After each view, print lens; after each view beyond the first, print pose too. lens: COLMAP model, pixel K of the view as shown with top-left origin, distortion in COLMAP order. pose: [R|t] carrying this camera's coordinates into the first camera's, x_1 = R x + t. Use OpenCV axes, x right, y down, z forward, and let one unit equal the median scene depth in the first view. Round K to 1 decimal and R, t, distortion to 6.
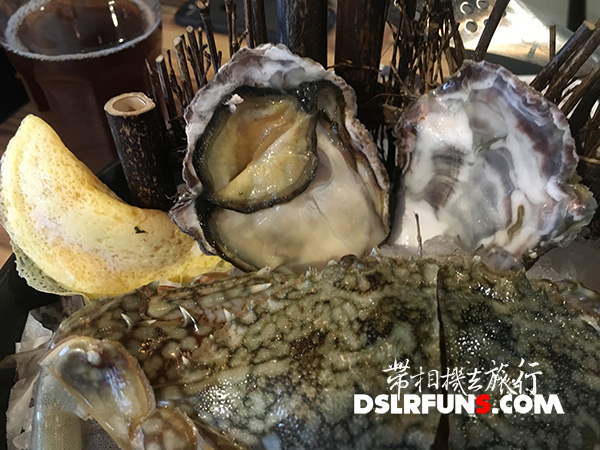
lens RADIAL K [[533.6, 0, 299.0], [0, 533.6, 217.4], [0, 0, 1]] dist [0.080528, -0.157986]
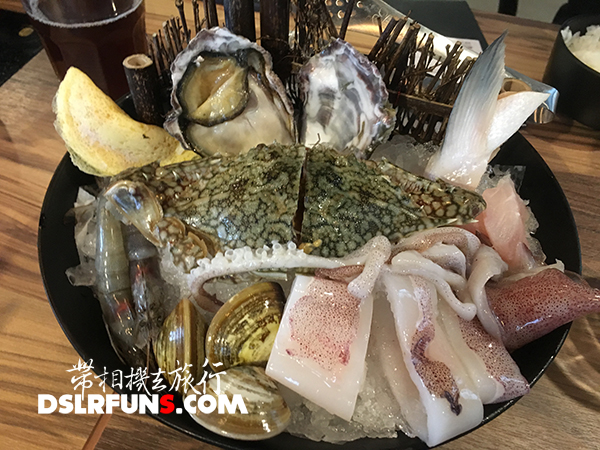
lens RADIAL K [[533.6, 0, 299.0], [0, 533.6, 217.4], [0, 0, 1]] dist [0.080528, -0.157986]
pose [[0.998556, -0.011516, 0.052464, 0.103704], [0.007037, 0.996376, 0.084765, 0.142927], [-0.053250, -0.084273, 0.995019, -0.778777]]
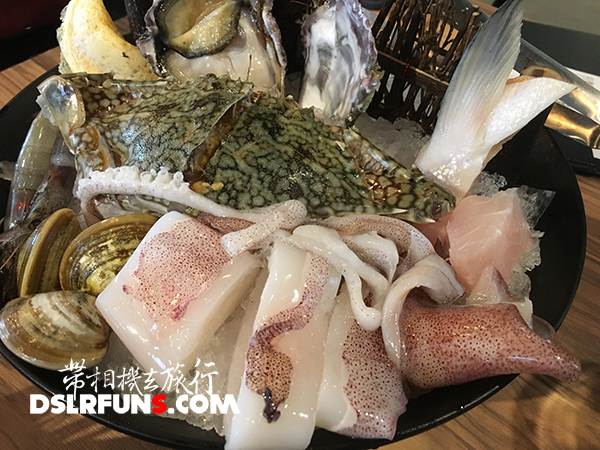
lens RADIAL K [[533.6, 0, 299.0], [0, 533.6, 217.4], [0, 0, 1]] dist [0.080528, -0.157986]
pose [[0.946776, 0.246713, -0.206755, 0.682883], [-0.241260, 0.969088, 0.051592, 0.297473], [0.213092, 0.001036, 0.977032, -0.505279]]
